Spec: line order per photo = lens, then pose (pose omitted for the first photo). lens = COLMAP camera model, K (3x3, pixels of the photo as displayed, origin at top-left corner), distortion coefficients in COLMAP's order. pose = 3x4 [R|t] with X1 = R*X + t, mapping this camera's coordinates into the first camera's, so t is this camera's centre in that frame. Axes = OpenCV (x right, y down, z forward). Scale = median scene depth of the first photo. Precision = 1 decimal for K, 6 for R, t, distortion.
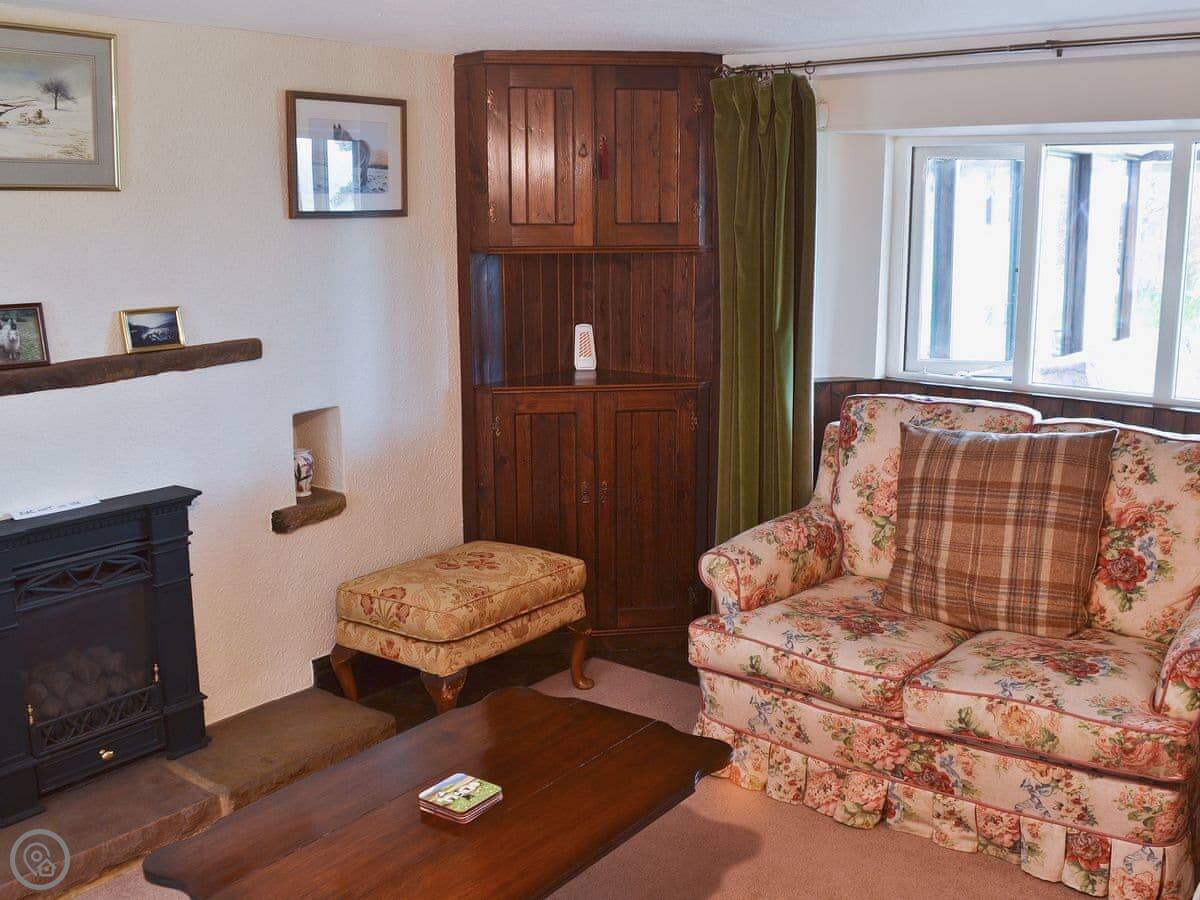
lens RADIAL K [[1206.5, 0, 600.5], [0, 1206.5, 453.0], [0, 0, 1]] dist [-0.076018, 0.000877]
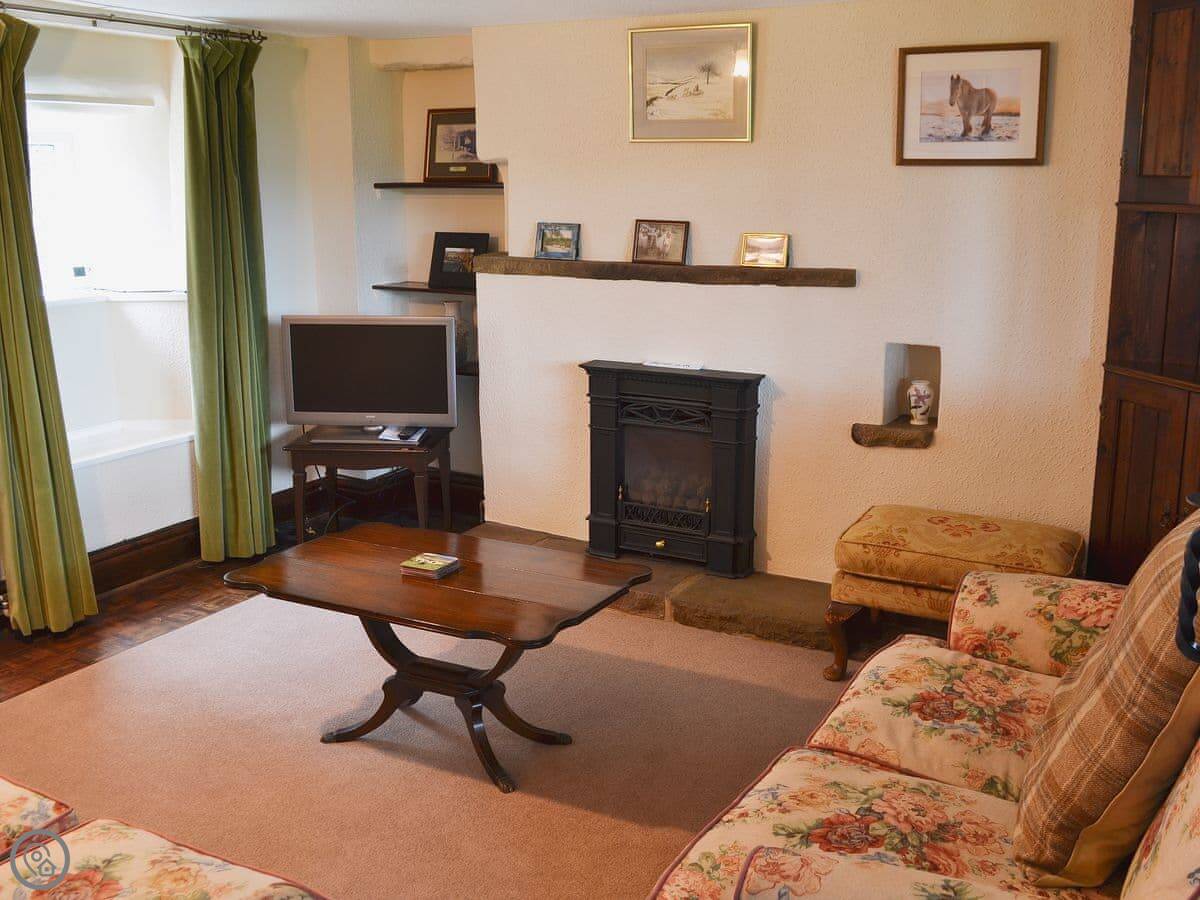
lens RADIAL K [[1141.3, 0, 608.9], [0, 1141.3, 449.0], [0, 0, 1]] dist [-0.124644, 0.091240]
pose [[0.148776, 0.230571, -0.961615, 0.754311], [-0.194600, 0.960248, 0.200136, -0.101049], [0.969534, 0.157355, 0.187731, 0.590674]]
